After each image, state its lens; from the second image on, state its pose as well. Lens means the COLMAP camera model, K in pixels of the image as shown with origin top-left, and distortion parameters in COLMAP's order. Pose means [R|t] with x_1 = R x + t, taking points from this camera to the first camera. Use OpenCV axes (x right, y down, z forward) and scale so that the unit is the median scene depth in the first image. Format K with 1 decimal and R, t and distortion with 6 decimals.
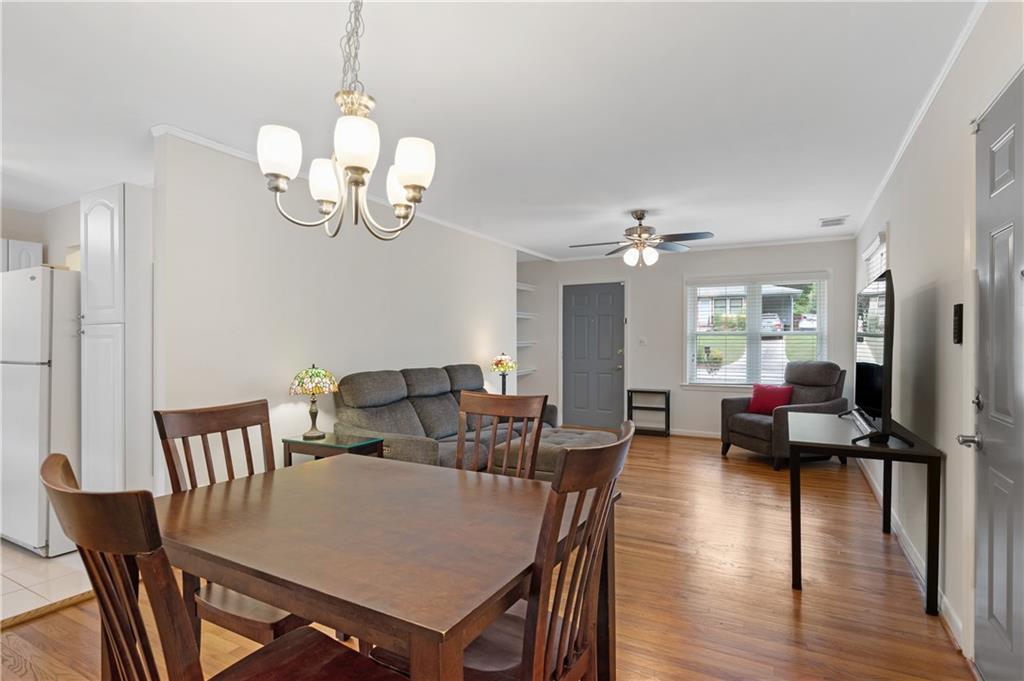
lens RADIAL K [[514.0, 0, 510.0], [0, 514.0, 340.5], [0, 0, 1]] dist [0.002506, -0.004047]
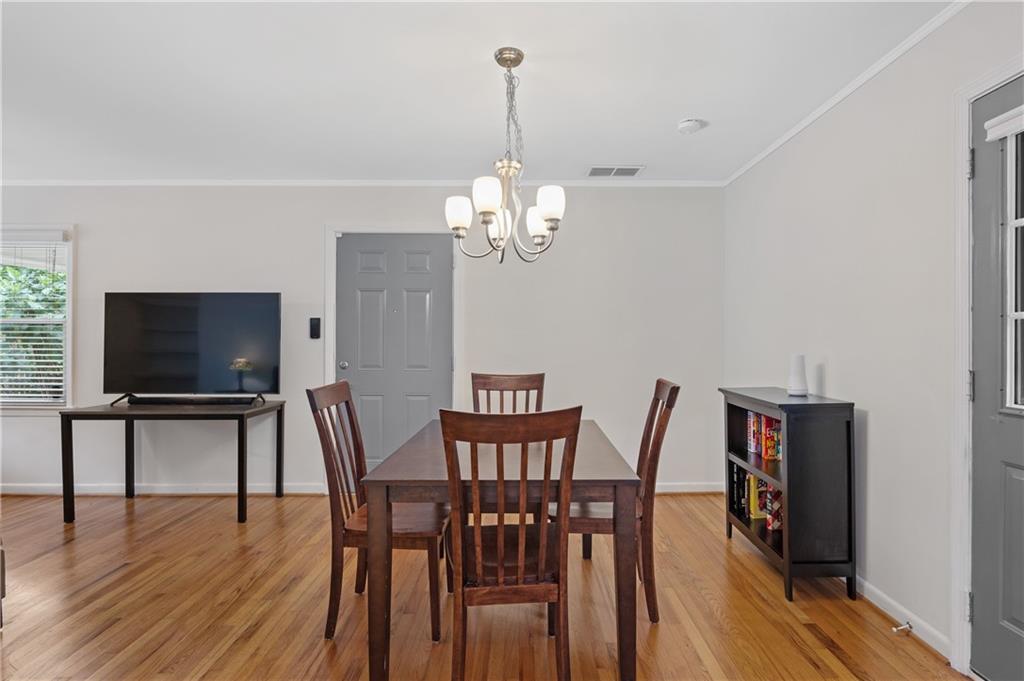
lens RADIAL K [[494.8, 0, 517.9], [0, 494.8, 343.1], [0, 0, 1]] dist [-0.004501, 0.001434]
pose [[-0.502321, -0.016599, 0.864522, -0.416644], [-0.012004, 0.999853, 0.012223, -0.003147], [-0.864598, -0.004238, -0.502447, 0.476881]]
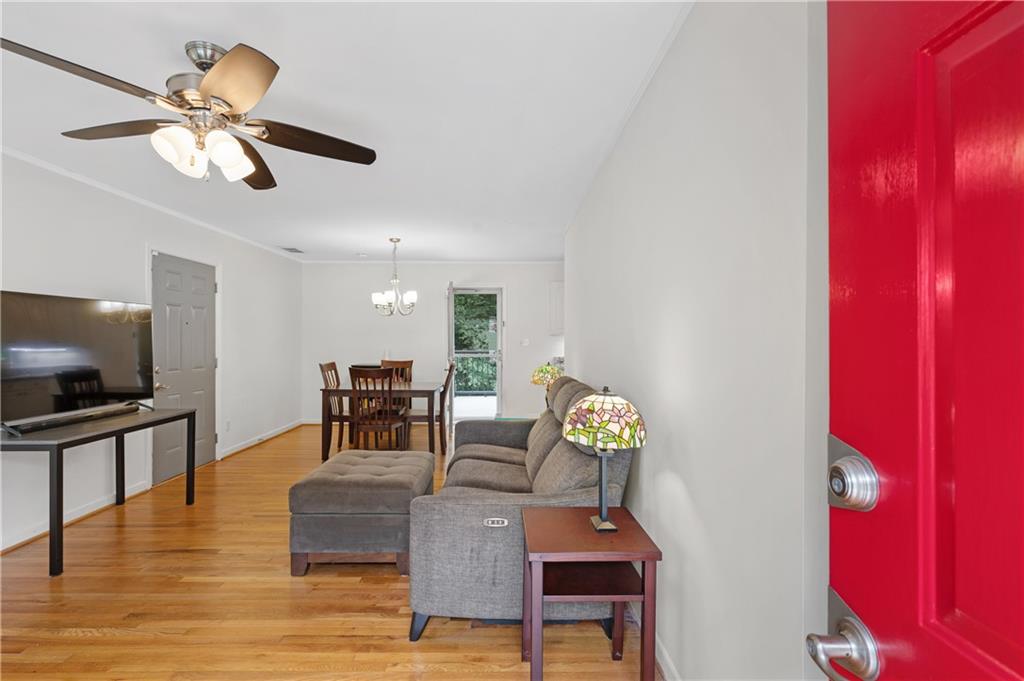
lens RADIAL K [[486.9, 0, 513.0], [0, 486.9, 337.3], [0, 0, 1]] dist [0.003830, 0.000009]
pose [[-0.869026, -0.002561, -0.494761, 0.207758], [0.003488, 0.999930, -0.011302, -0.001406], [0.494755, -0.011548, -0.868956, 1.292241]]
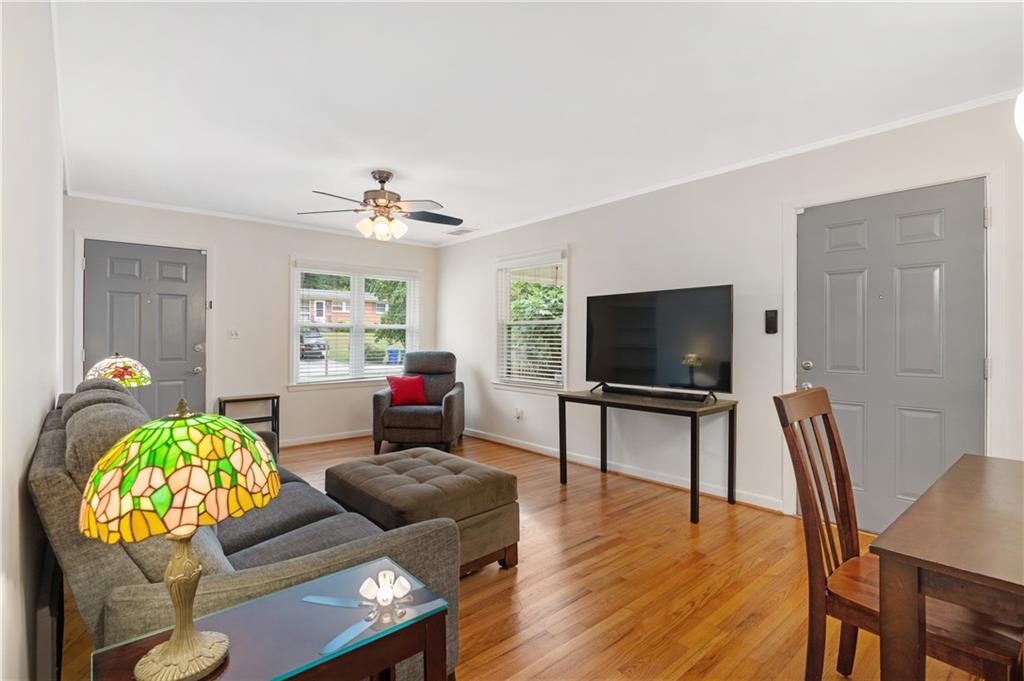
lens RADIAL K [[494.8, 0, 509.0], [0, 494.8, 336.7], [0, 0, 1]] dist [-0.004501, 0.001434]
pose [[0.331550, -0.011063, 0.943373, -0.358439], [0.002332, 0.999938, 0.010907, -0.001335], [-0.943435, -0.001416, 0.331555, 0.477960]]
